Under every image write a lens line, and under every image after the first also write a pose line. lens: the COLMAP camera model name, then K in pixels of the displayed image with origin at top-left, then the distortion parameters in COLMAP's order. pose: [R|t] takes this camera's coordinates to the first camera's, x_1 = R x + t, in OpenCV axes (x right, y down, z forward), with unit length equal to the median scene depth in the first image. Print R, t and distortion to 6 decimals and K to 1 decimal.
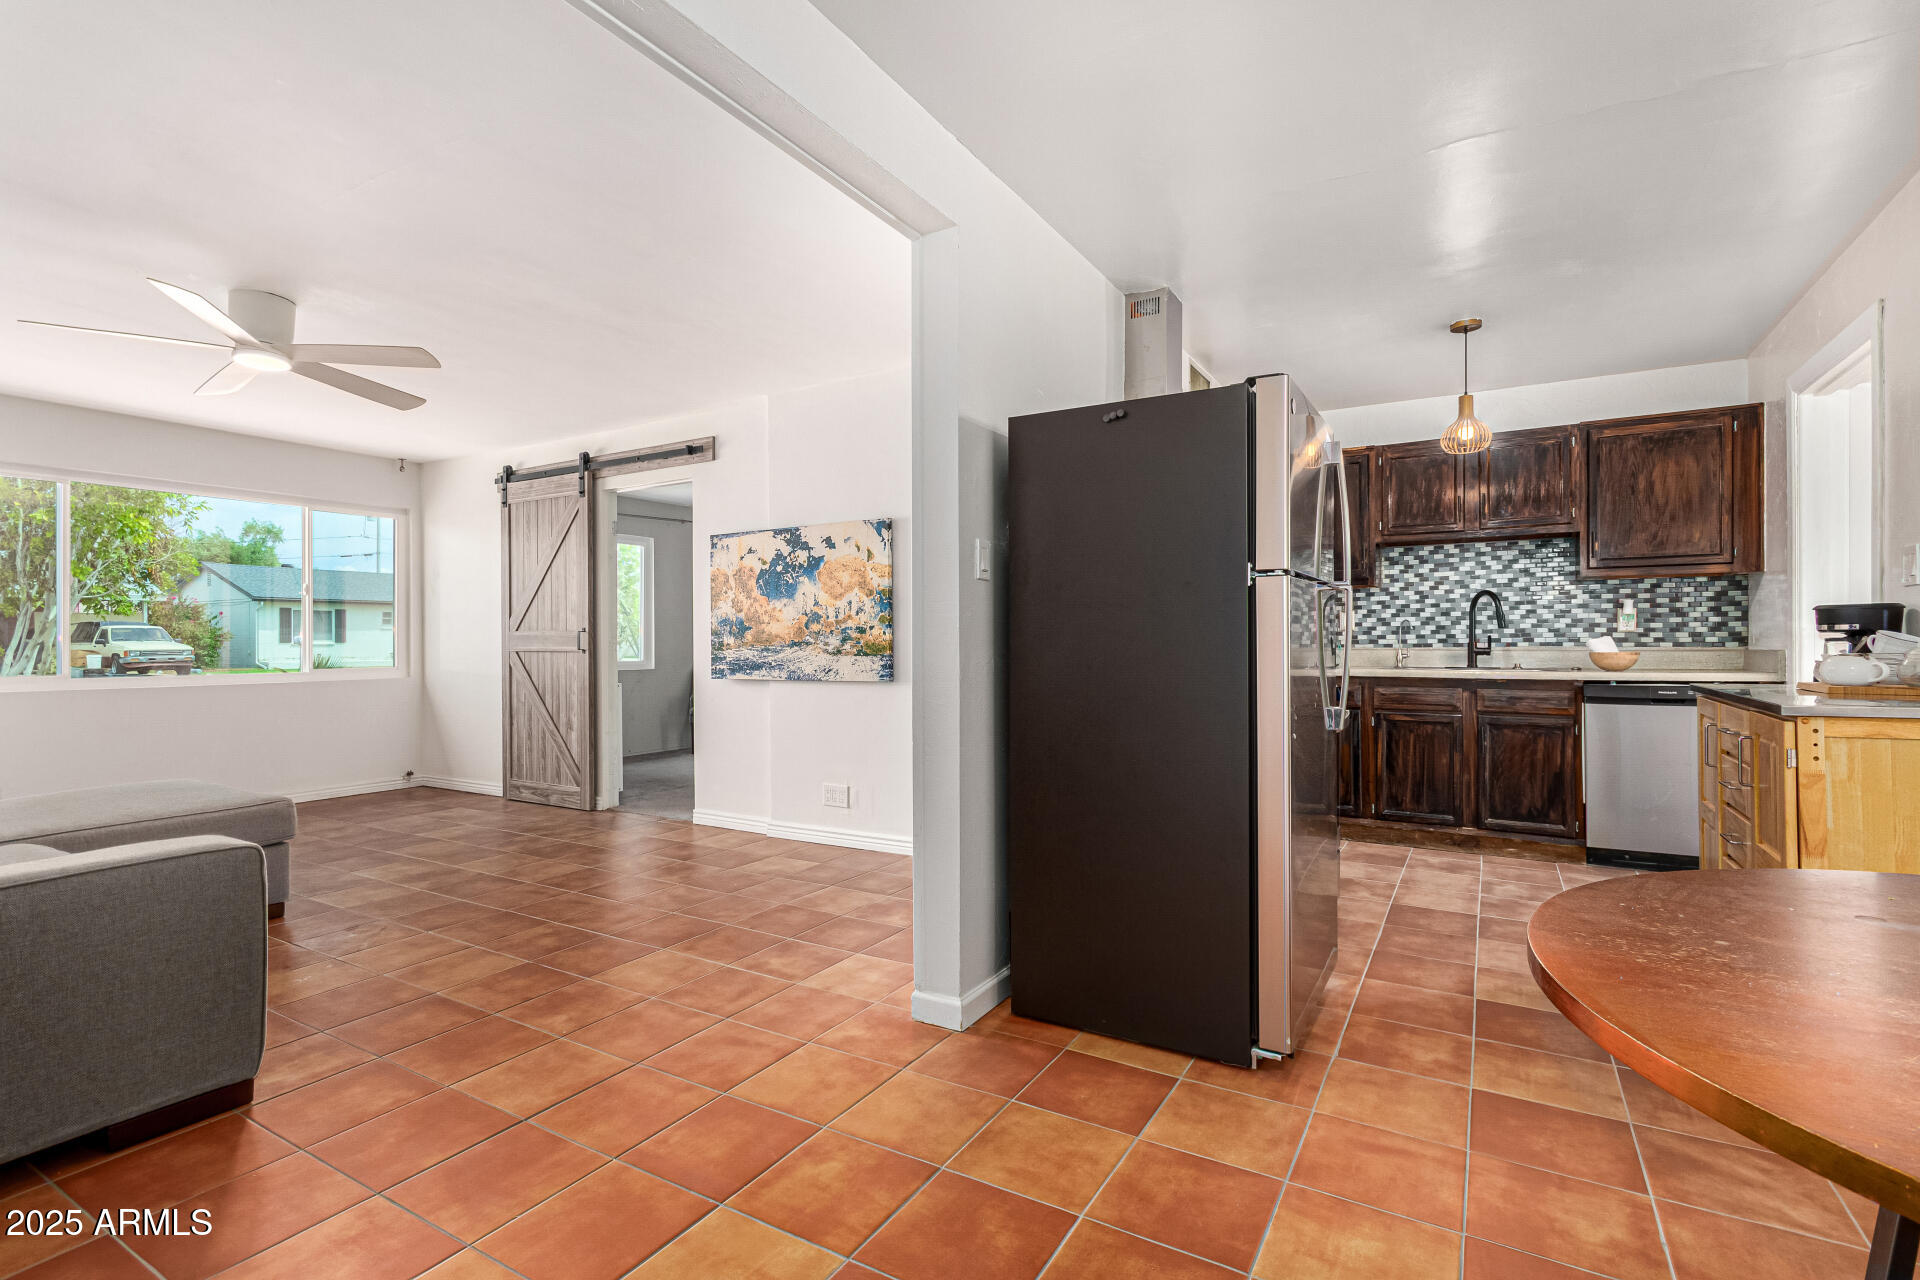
lens RADIAL K [[894.6, 0, 968.4], [0, 894.6, 640.9], [0, 0, 1]] dist [-0.000005, 0.007505]
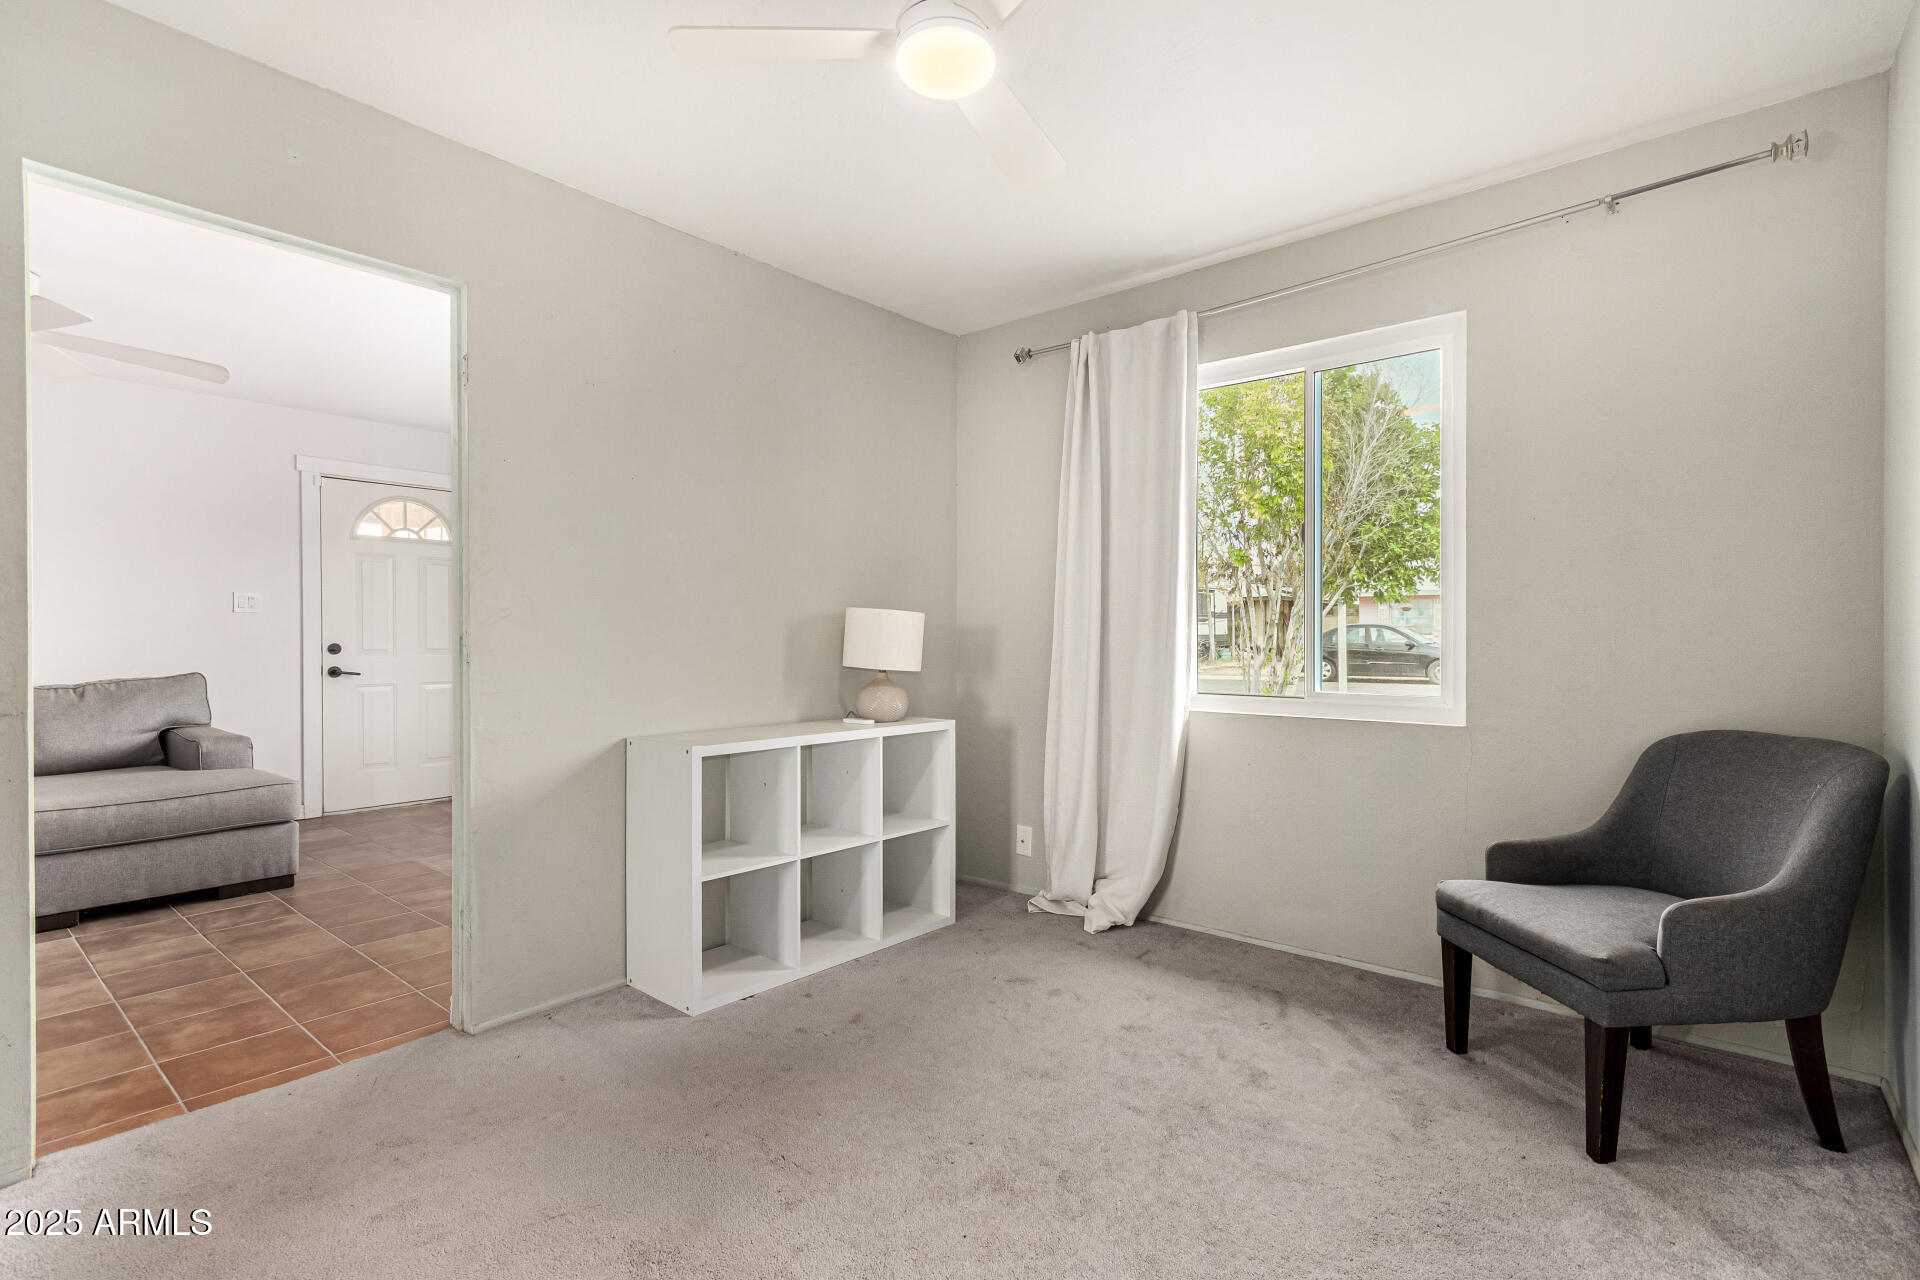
lens RADIAL K [[894.6, 0, 968.4], [0, 894.6, 640.9], [0, 0, 1]] dist [-0.000005, 0.007505]
pose [[-0.165952, 0.006771, -0.986111, -0.017035], [-0.000620, 0.999976, 0.006971, -0.005133], [0.986134, 0.001768, -0.165943, 1.527101]]
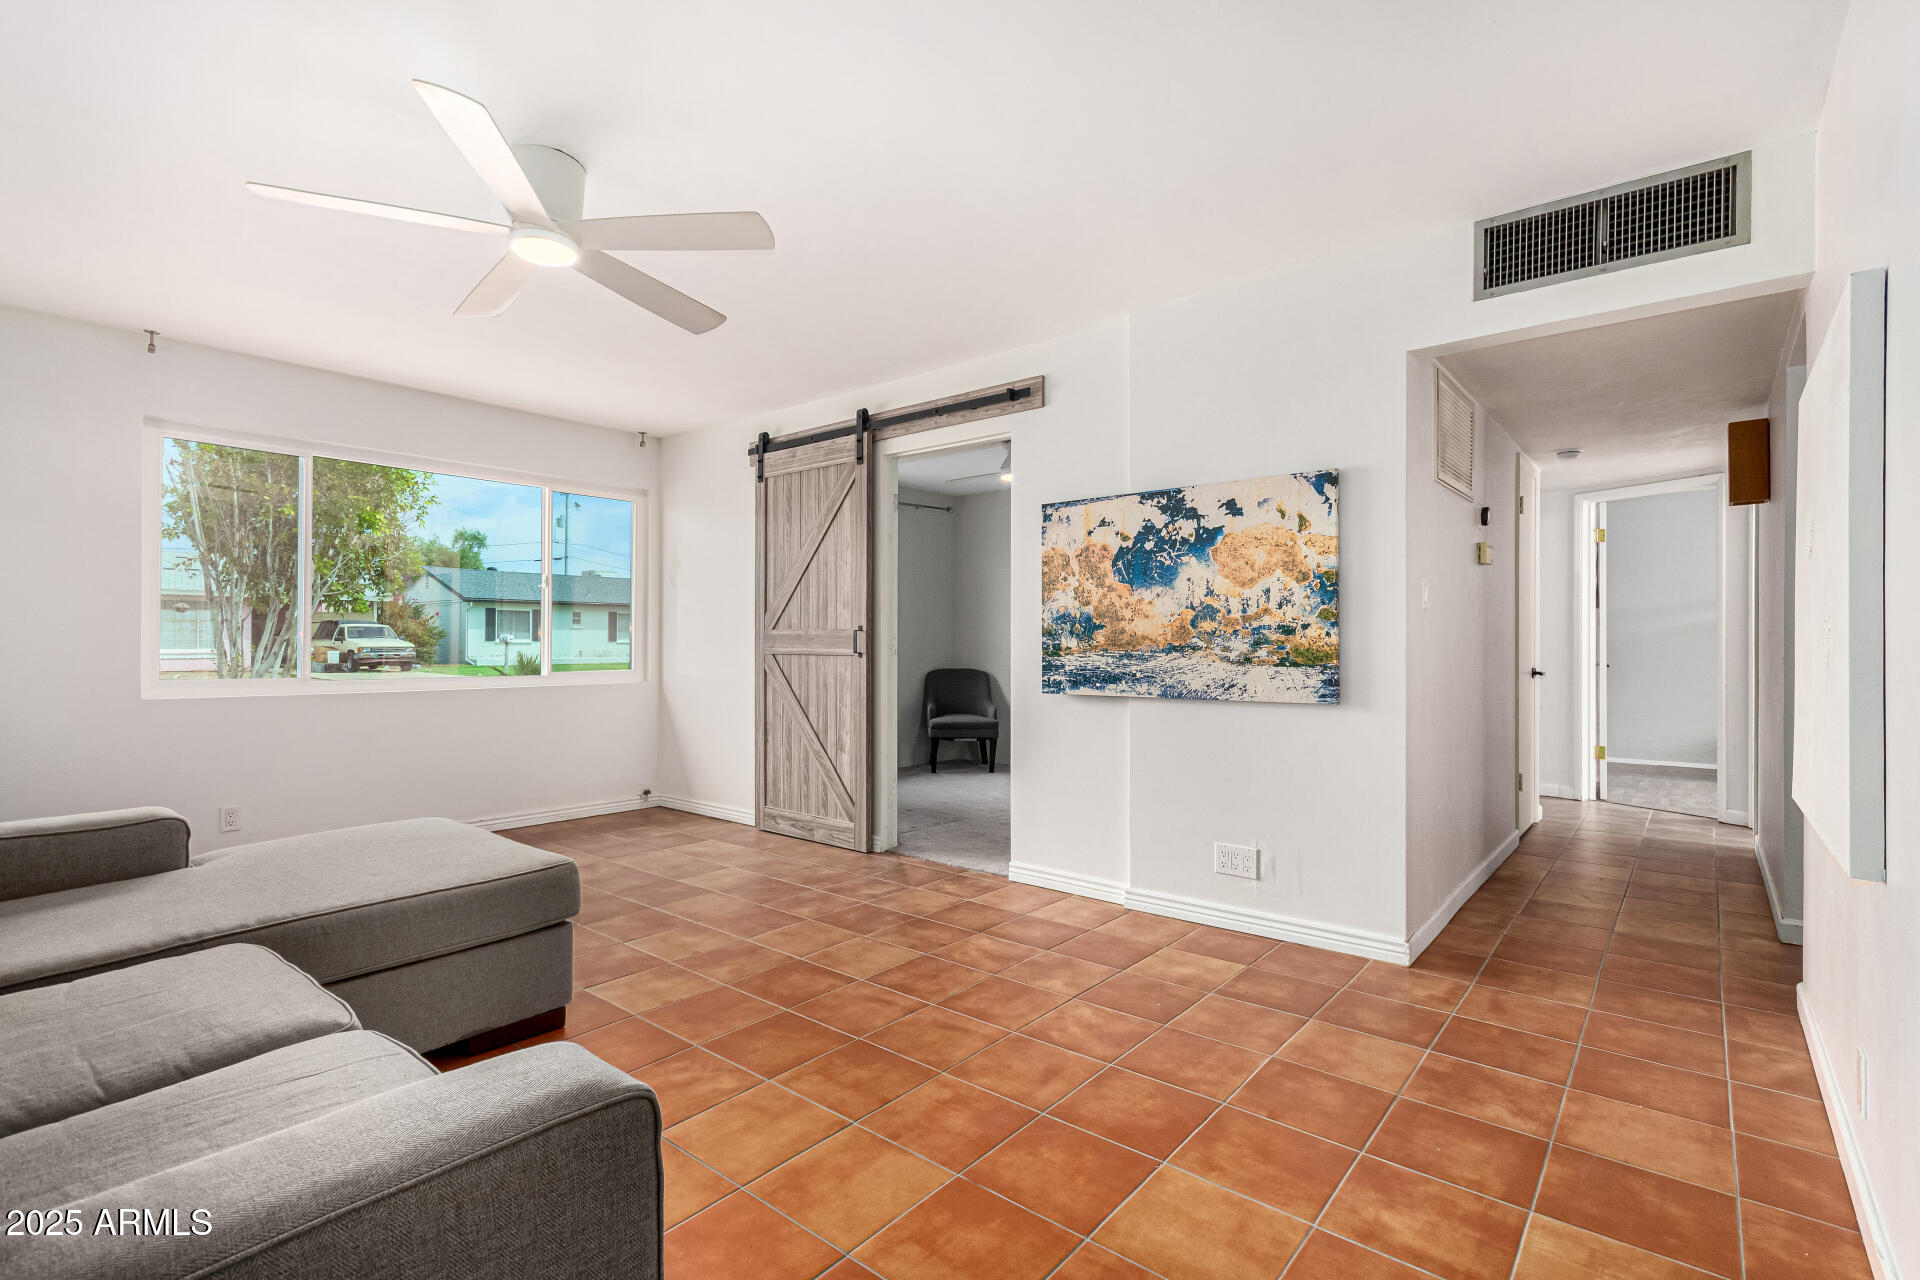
lens RADIAL K [[894.6, 0, 968.4], [0, 894.6, 640.9], [0, 0, 1]] dist [-0.000005, 0.007505]
pose [[0.988070, 0.006528, -0.153870, -0.239606], [-0.006915, 0.999974, -0.001977, -0.000205], [0.153853, 0.003017, 0.988089, 0.246220]]
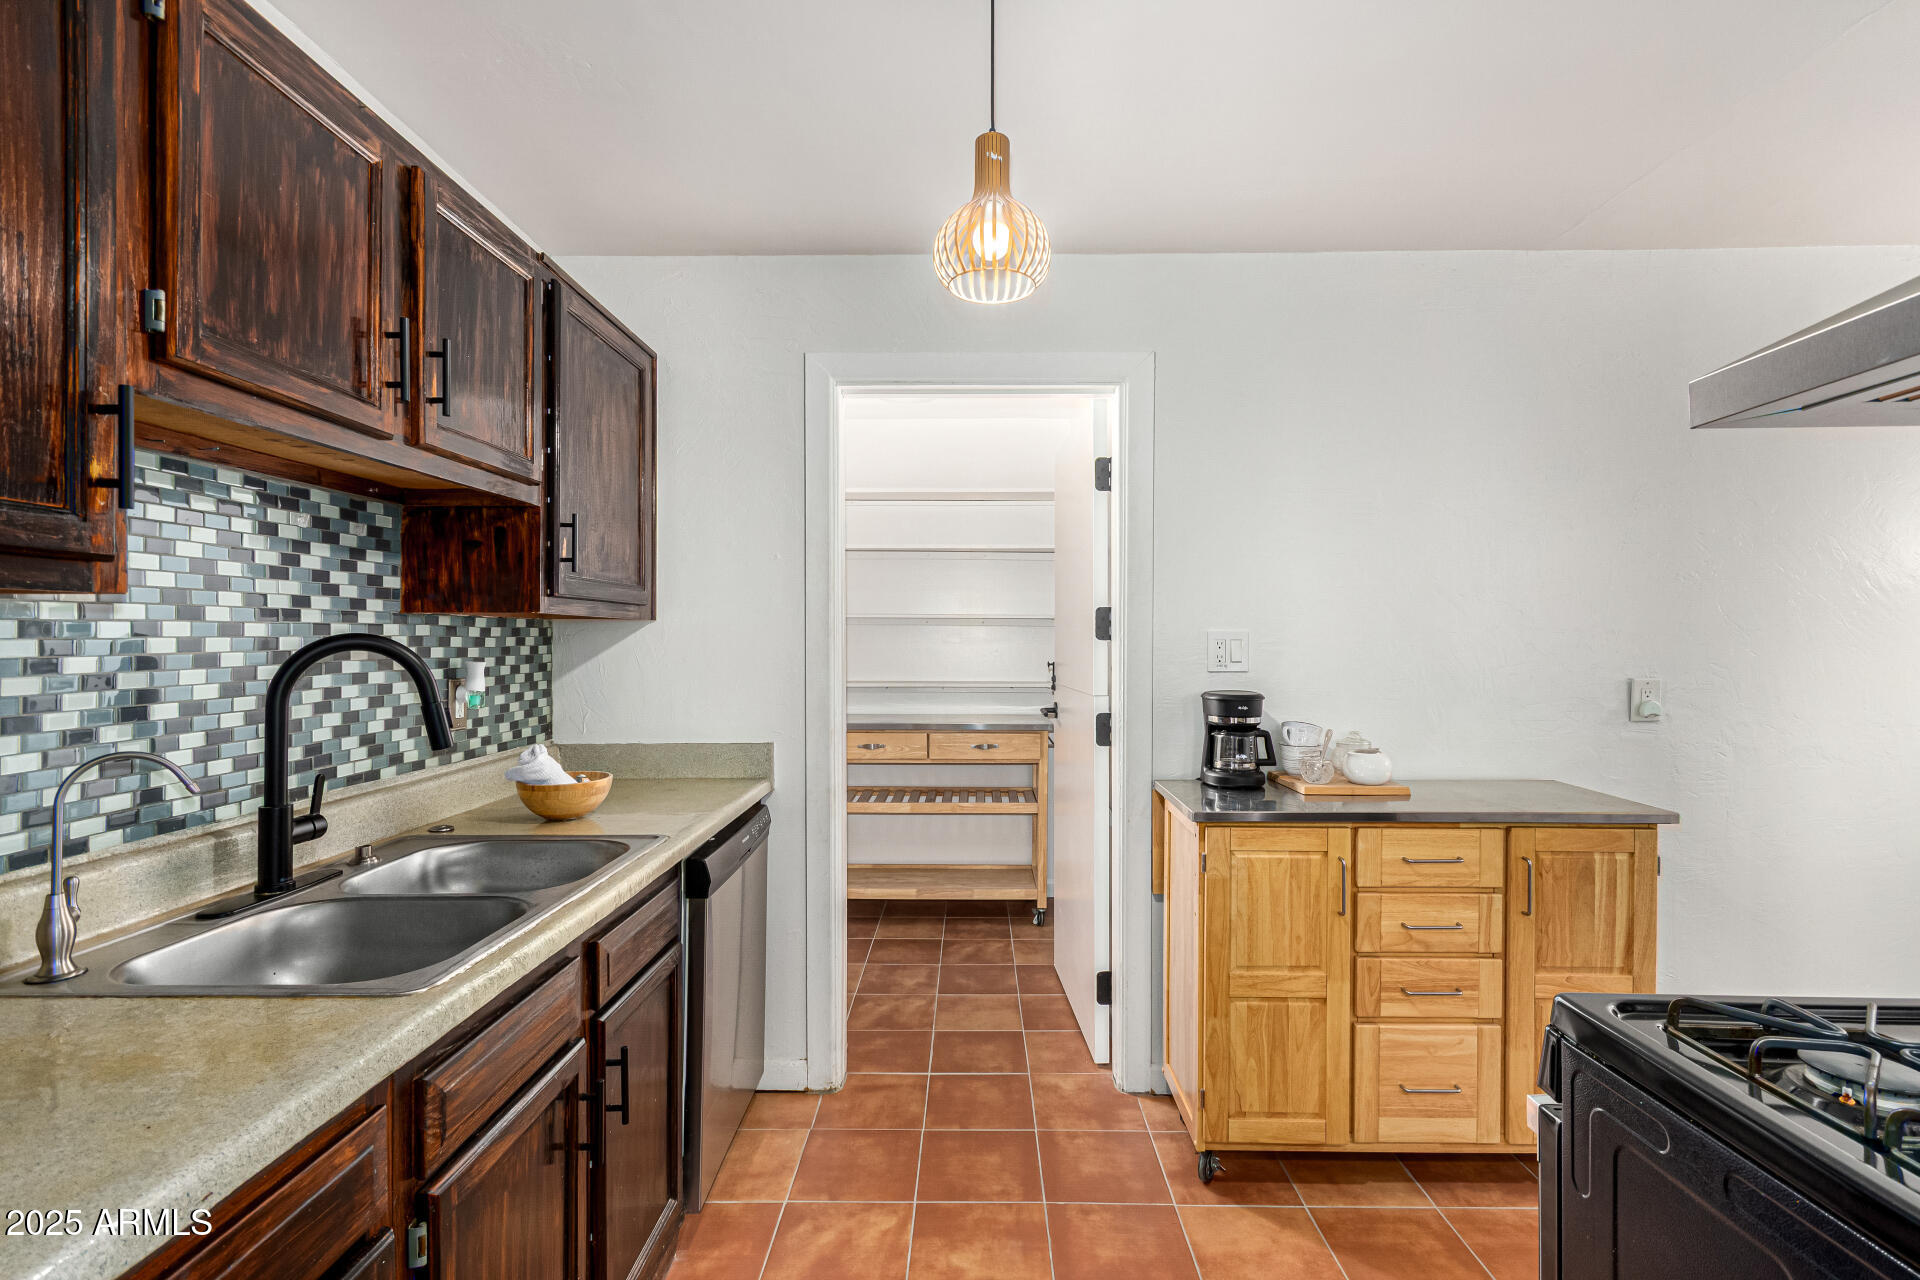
lens RADIAL K [[894.6, 0, 968.4], [0, 894.6, 640.9], [0, 0, 1]] dist [-0.000005, 0.007505]
pose [[-0.492401, 0.002097, 0.870366, 0.189553], [0.003493, 0.999994, -0.000433, -0.051511], [-0.870361, 0.002827, -0.492405, 0.937099]]
